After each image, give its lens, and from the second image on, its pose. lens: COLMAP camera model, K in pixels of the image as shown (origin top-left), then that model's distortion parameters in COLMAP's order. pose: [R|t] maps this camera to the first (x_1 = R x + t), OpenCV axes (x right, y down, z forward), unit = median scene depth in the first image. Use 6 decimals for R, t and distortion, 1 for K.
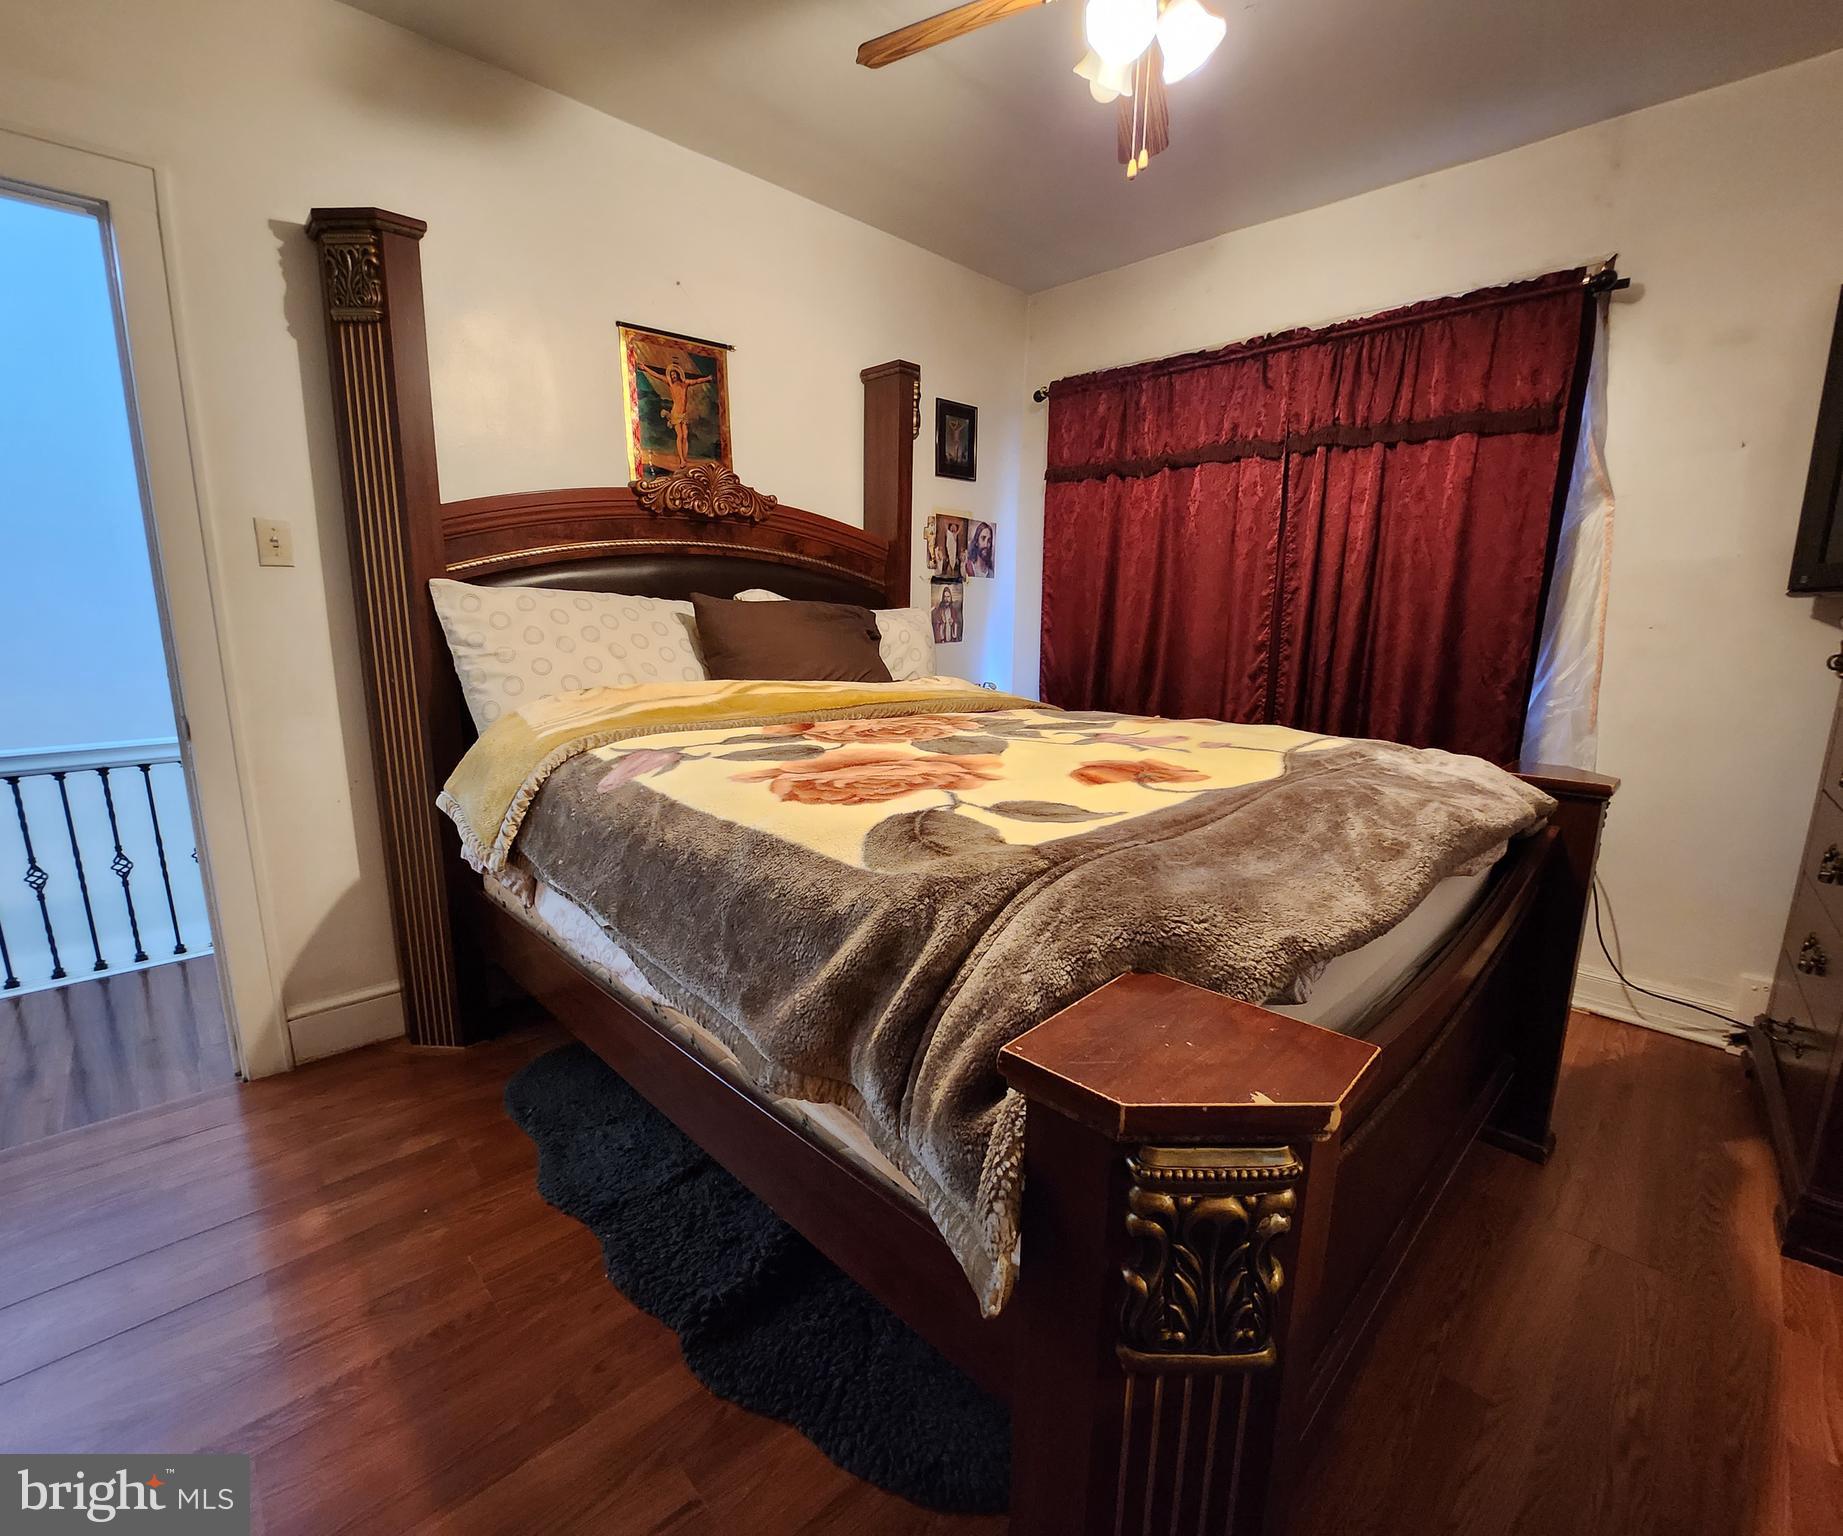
lens RADIAL K [[815.7, 0, 914.6], [0, 815.7, 771.8], [0, 0, 1]] dist [-0.013523, -0.003242]
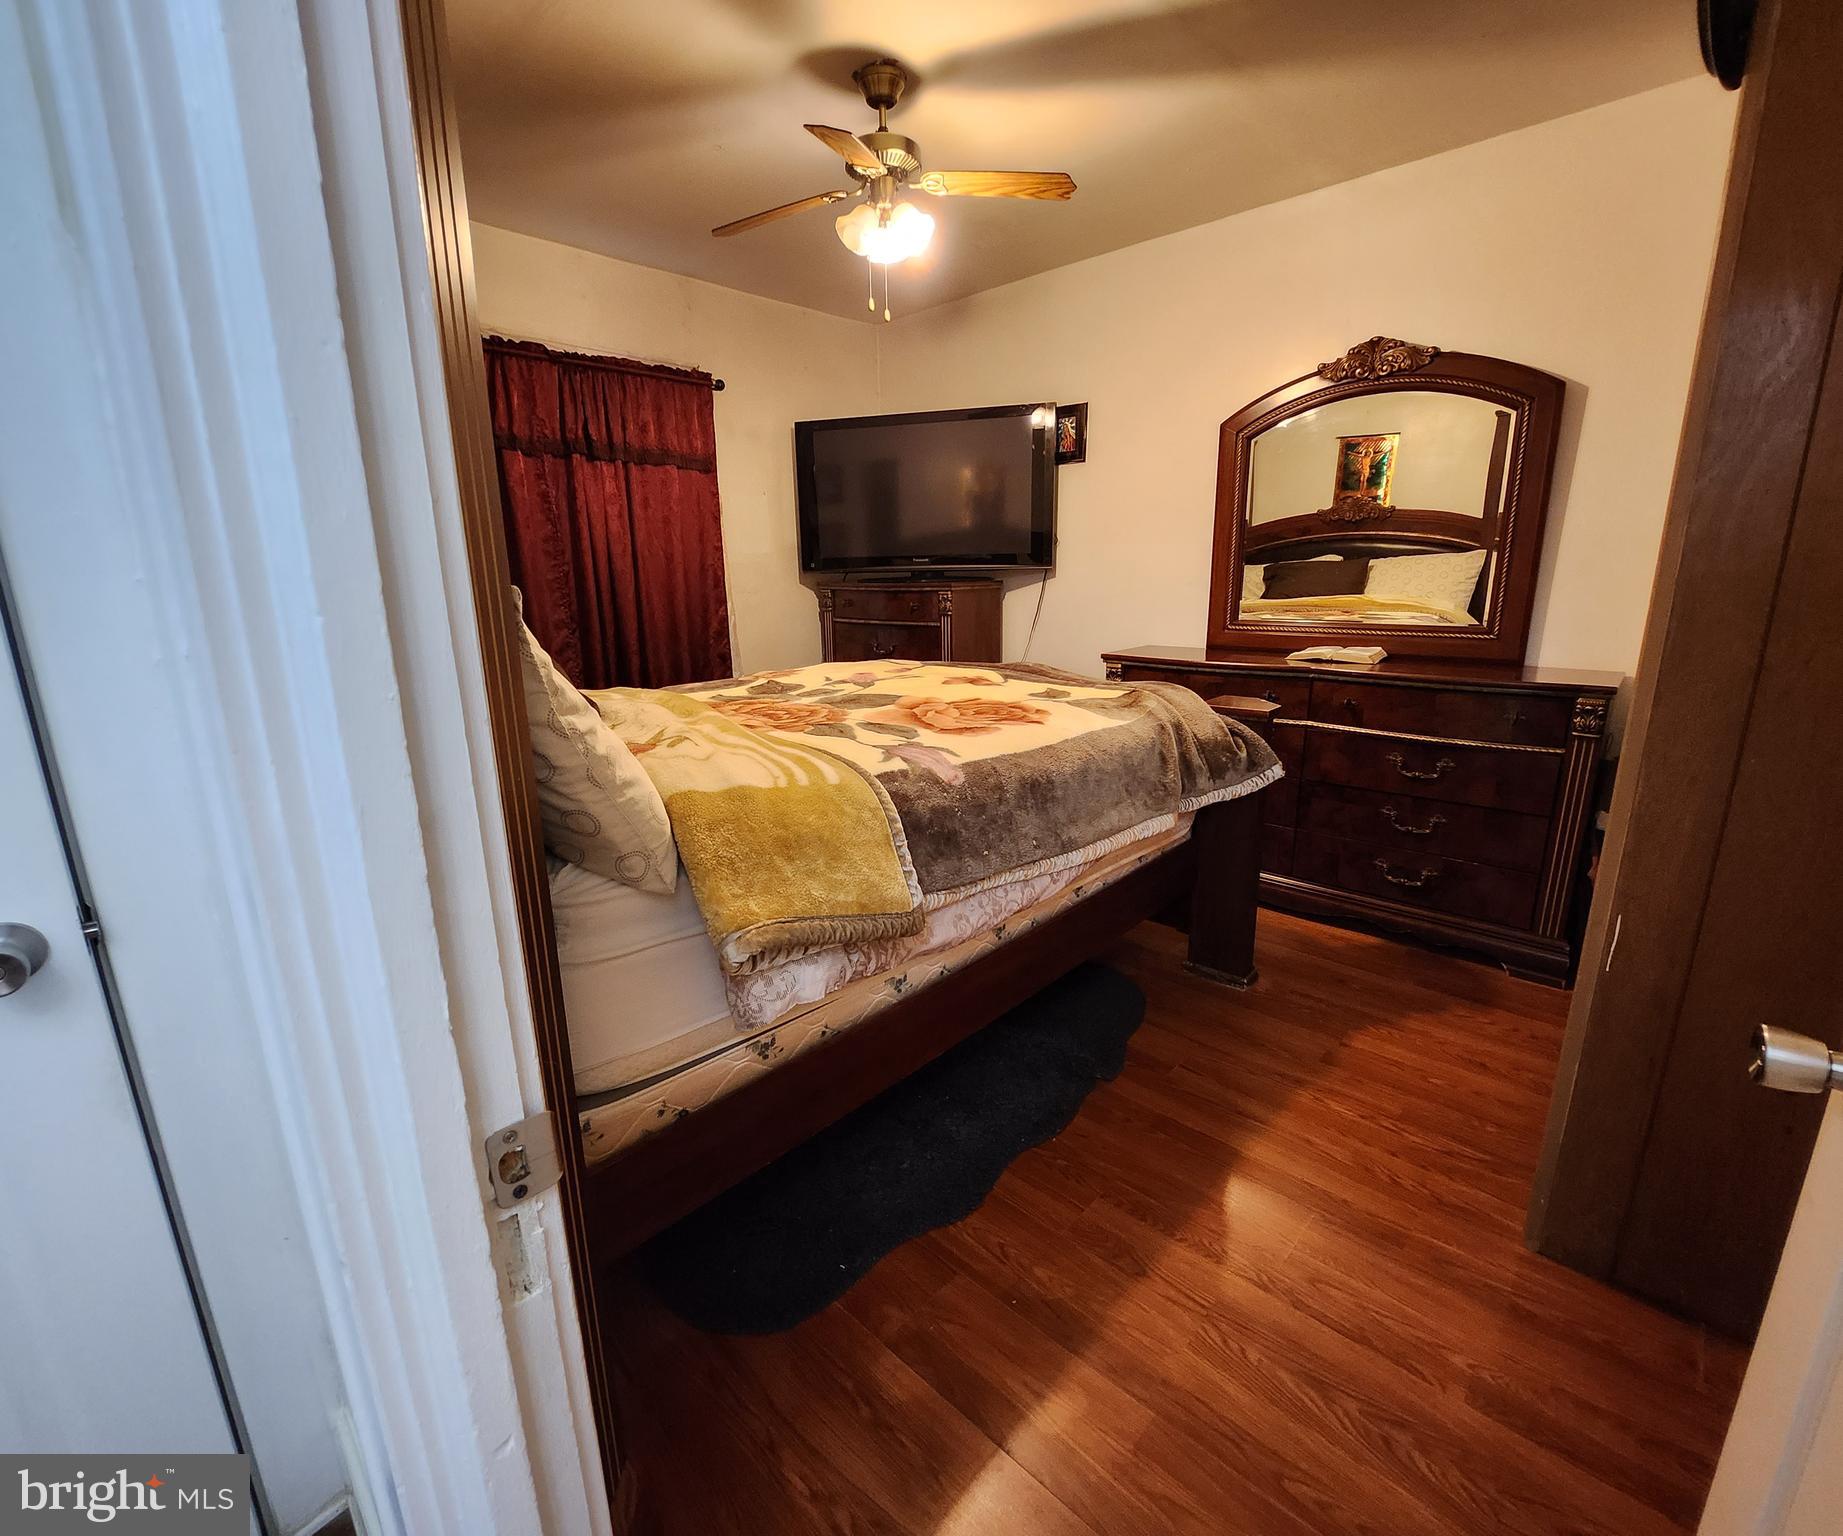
lens RADIAL K [[815.7, 0, 916.7], [0, 815.7, 772.6], [0, 0, 1]] dist [-0.013523, -0.003242]
pose [[-0.034216, -0.251268, 0.967313, -0.885737], [0.212054, 0.944017, 0.252717, -0.169038], [-0.976659, 0.213769, 0.020981, 0.648064]]
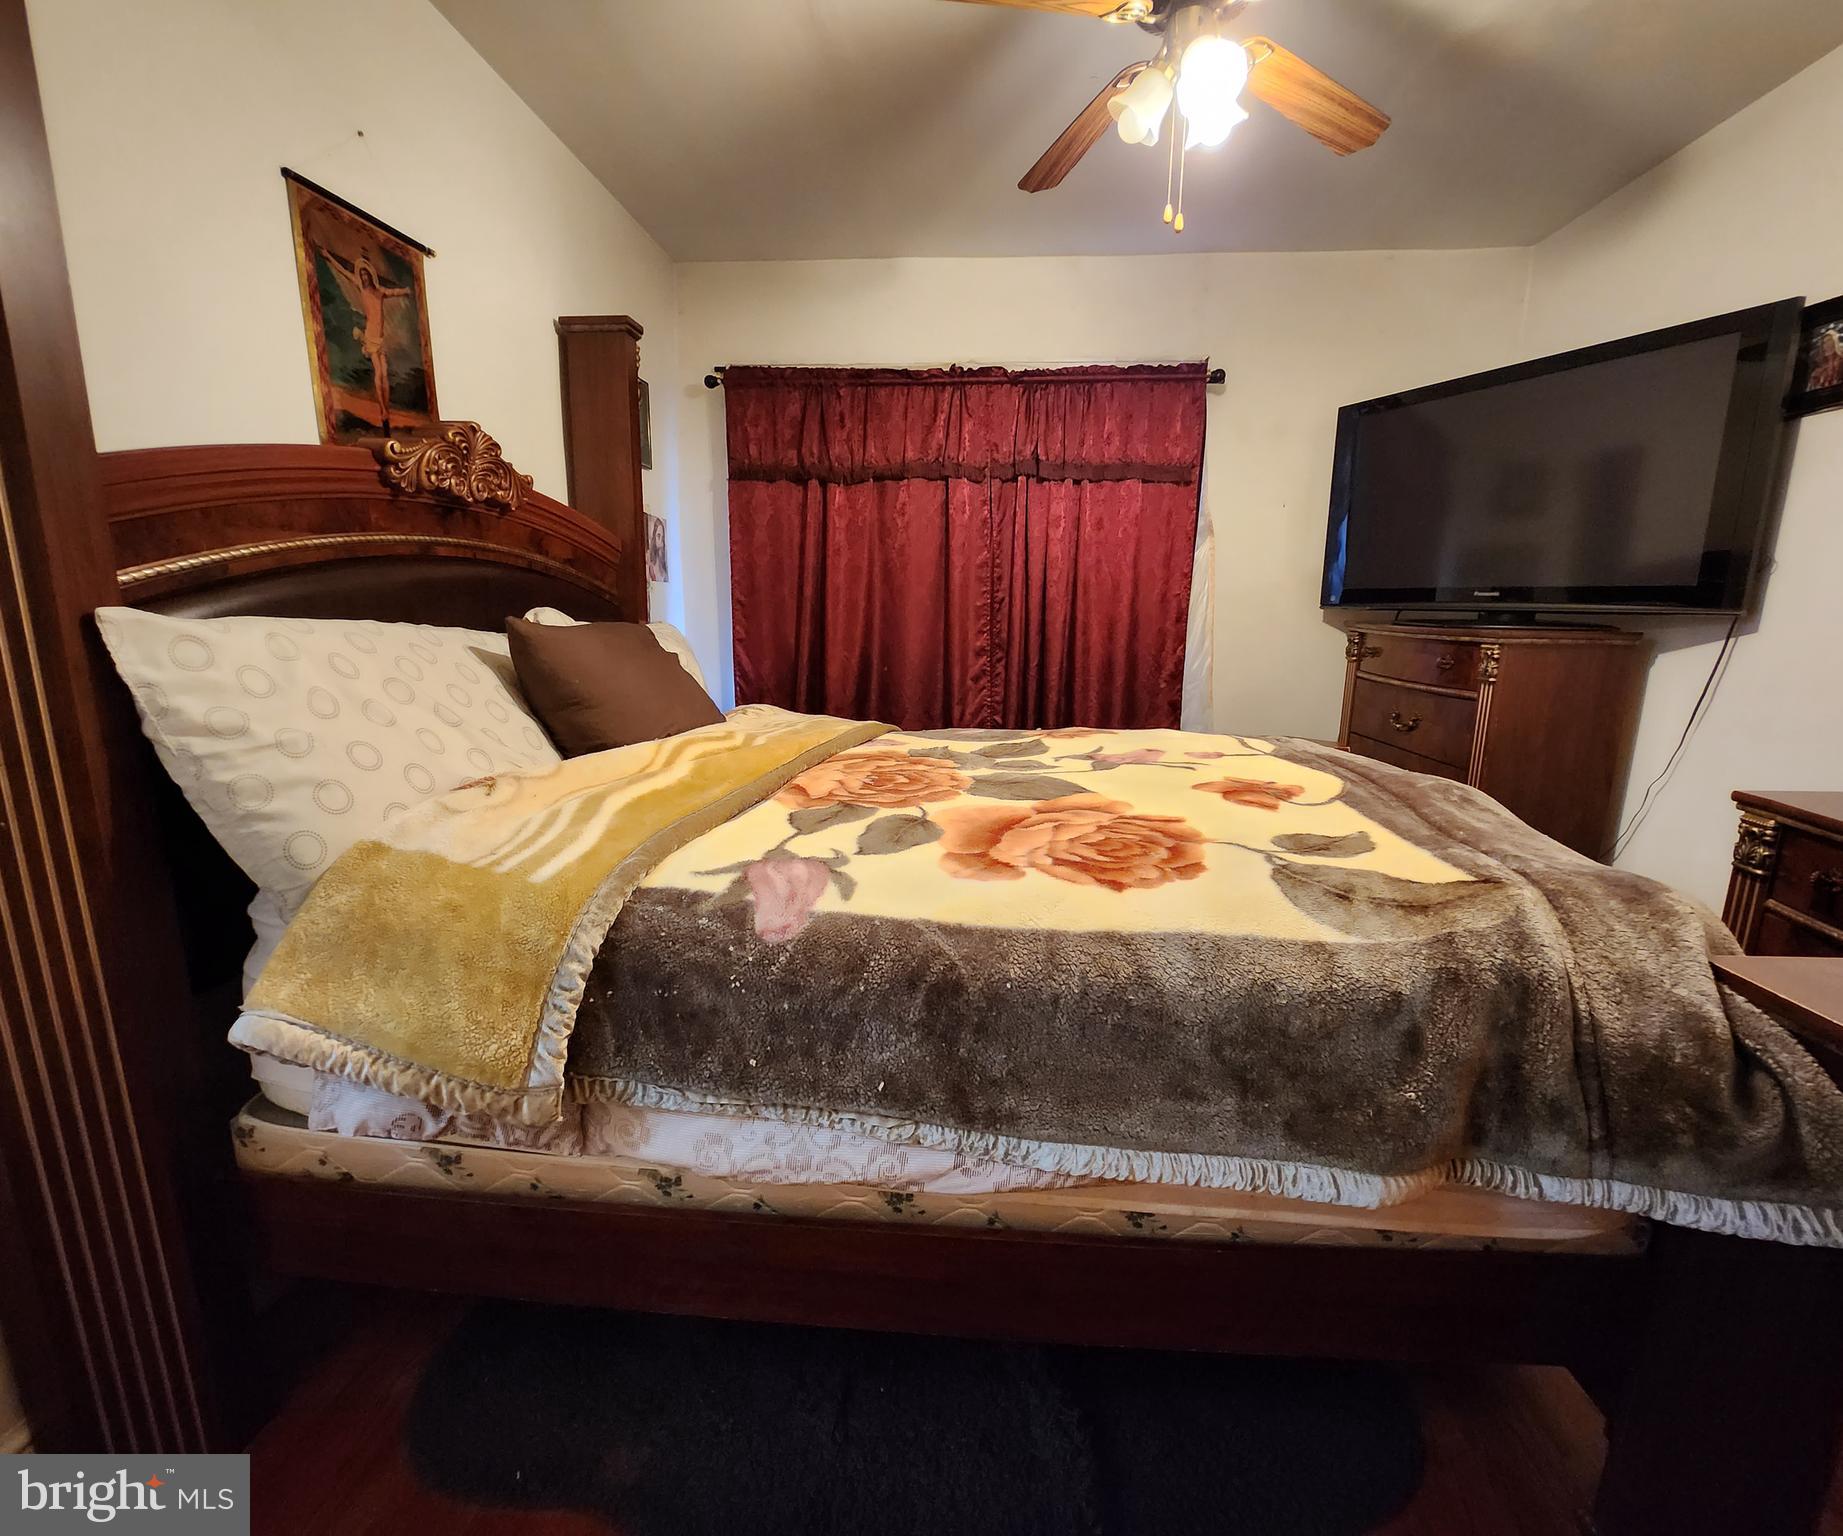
lens RADIAL K [[815.7, 0, 916.3], [0, 815.7, 770.9], [0, 0, 1]] dist [-0.013523, -0.003242]
pose [[0.758758, -0.136308, 0.636951, -0.442592], [0.127076, 0.990047, 0.060494, -0.086828], [-0.638857, 0.035041, 0.768527, 0.254994]]
